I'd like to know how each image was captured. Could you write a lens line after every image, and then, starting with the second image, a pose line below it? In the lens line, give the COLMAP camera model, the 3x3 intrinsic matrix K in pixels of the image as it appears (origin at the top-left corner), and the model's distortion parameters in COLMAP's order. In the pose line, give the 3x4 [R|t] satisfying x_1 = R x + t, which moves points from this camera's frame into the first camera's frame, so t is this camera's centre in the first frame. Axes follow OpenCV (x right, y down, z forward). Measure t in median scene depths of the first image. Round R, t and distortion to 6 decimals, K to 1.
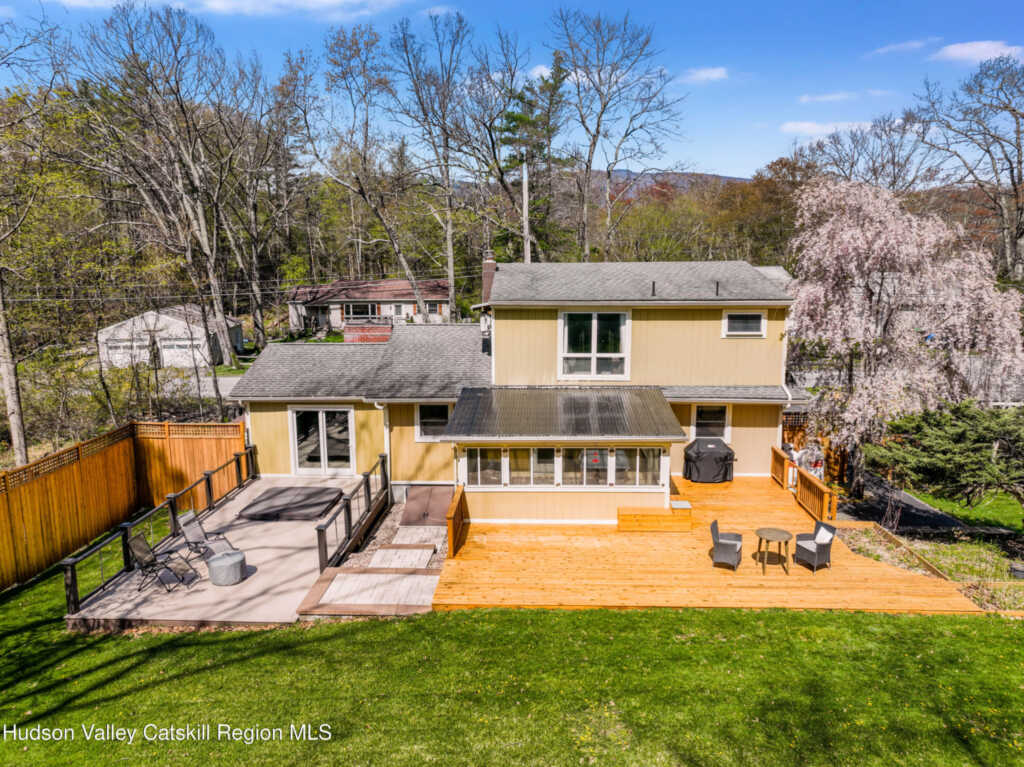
lens RADIAL K [[711.1, 0, 512.0], [0, 711.1, 383.5], [0, 0, 1]] dist [0.028588, 0.000608]
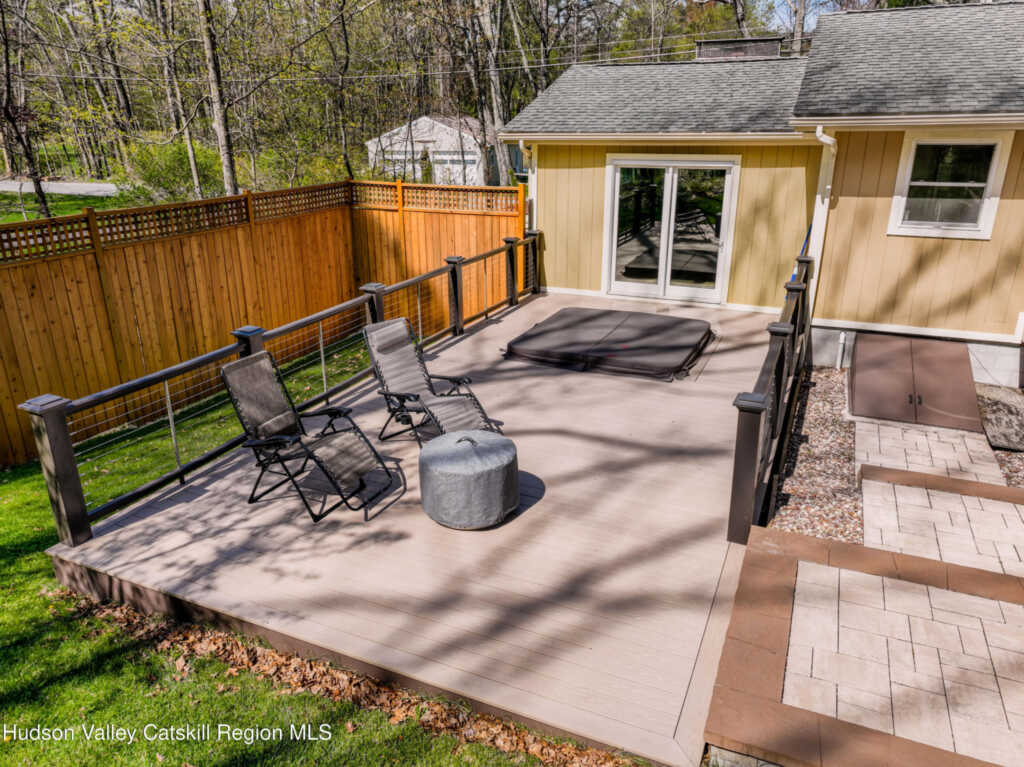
lens RADIAL K [[710.7, 0, 512.0], [0, 710.7, 383.5], [0, 0, 1]] dist [-0.011028, -0.001247]
pose [[0.931855, 0.126192, -0.340180, -0.200078], [-0.064786, 0.980372, 0.186209, 0.108762], [0.357001, -0.151481, 0.921740, 0.522335]]
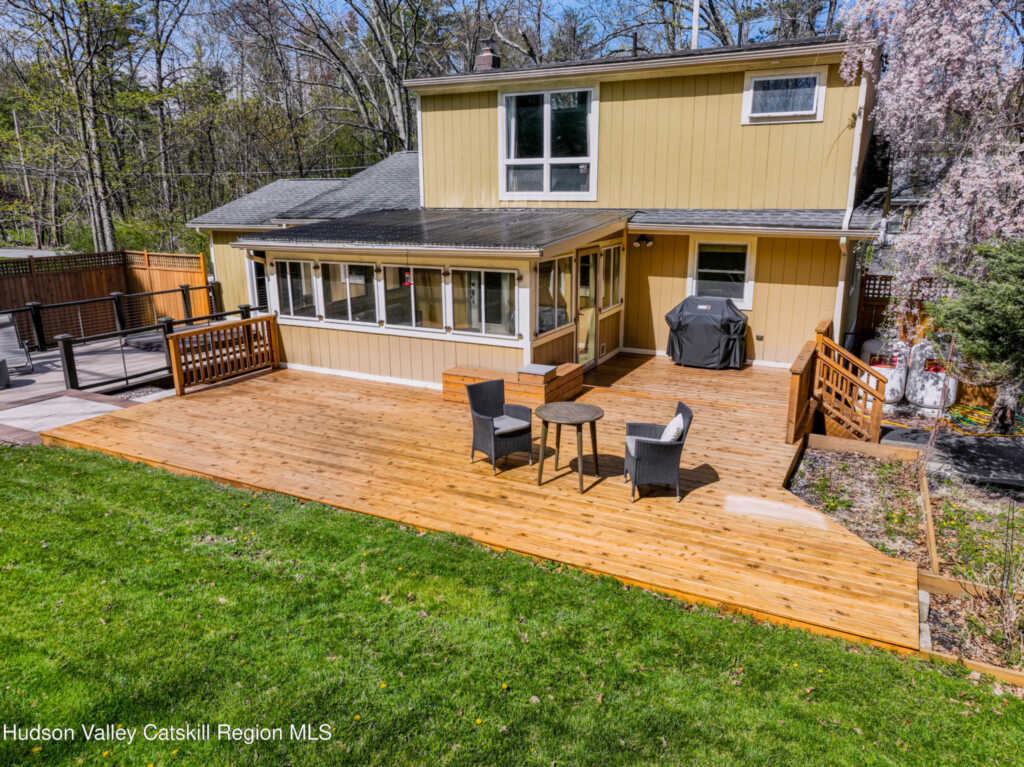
lens RADIAL K [[710.7, 0, 512.0], [0, 710.7, 383.5], [0, 0, 1]] dist [-0.011028, -0.001247]
pose [[0.896928, 0.112547, -0.427613, 0.398390], [-0.075501, 0.991844, 0.102687, 0.102181], [0.435683, -0.059818, 0.898110, 0.381360]]
